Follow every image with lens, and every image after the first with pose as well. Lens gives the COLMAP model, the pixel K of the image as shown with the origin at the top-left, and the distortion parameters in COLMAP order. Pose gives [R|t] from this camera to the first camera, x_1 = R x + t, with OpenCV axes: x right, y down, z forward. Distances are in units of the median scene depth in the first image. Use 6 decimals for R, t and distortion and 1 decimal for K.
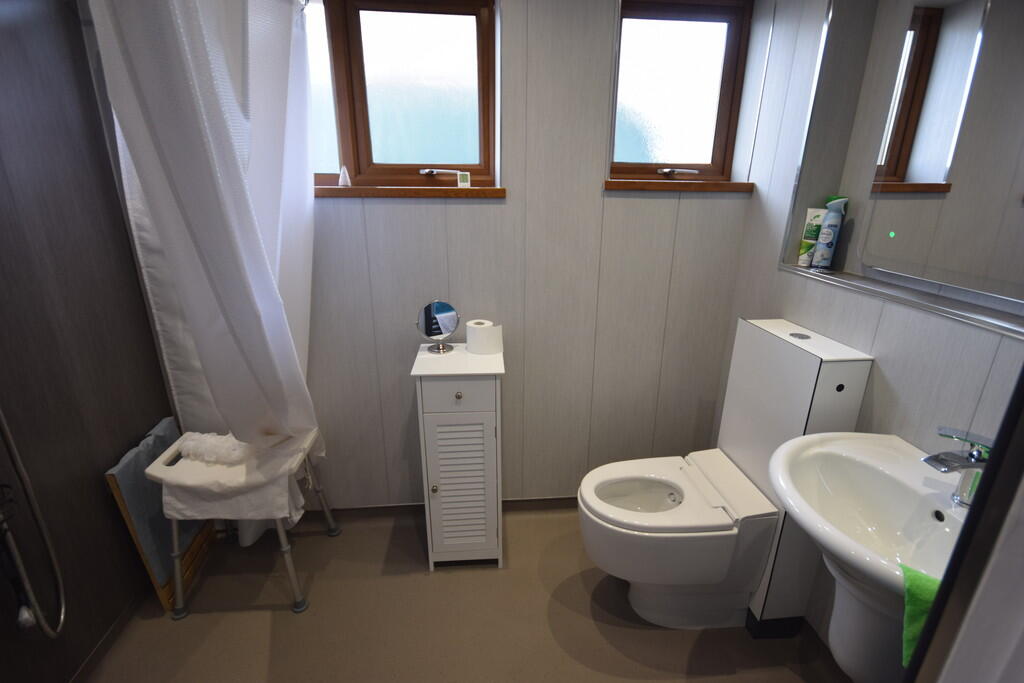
lens RADIAL K [[473.1, 0, 512.0], [0, 473.1, 341.5], [0, 0, 1]] dist [0.001675, 0.001188]
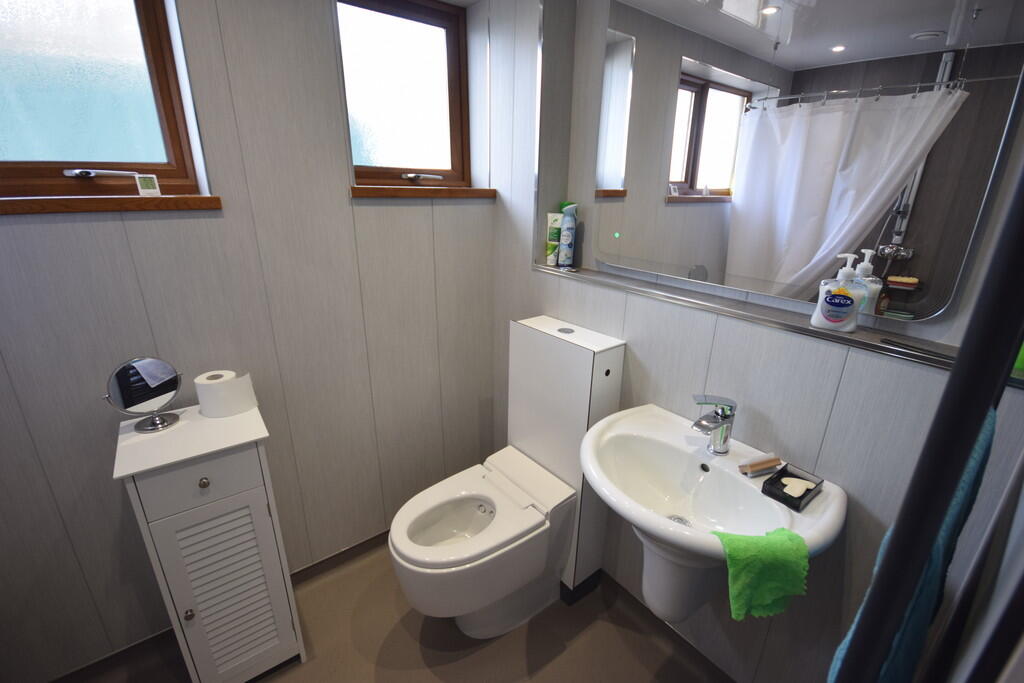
lens RADIAL K [[451.2, 0, 512.0], [0, 451.2, 341.5], [0, 0, 1]] dist [-0.000792, -0.000218]
pose [[0.840381, -0.173372, 0.513519, -0.033032], [0.166800, 0.984205, 0.059312, -0.062102], [-0.515691, 0.035810, 0.856026, 0.152485]]
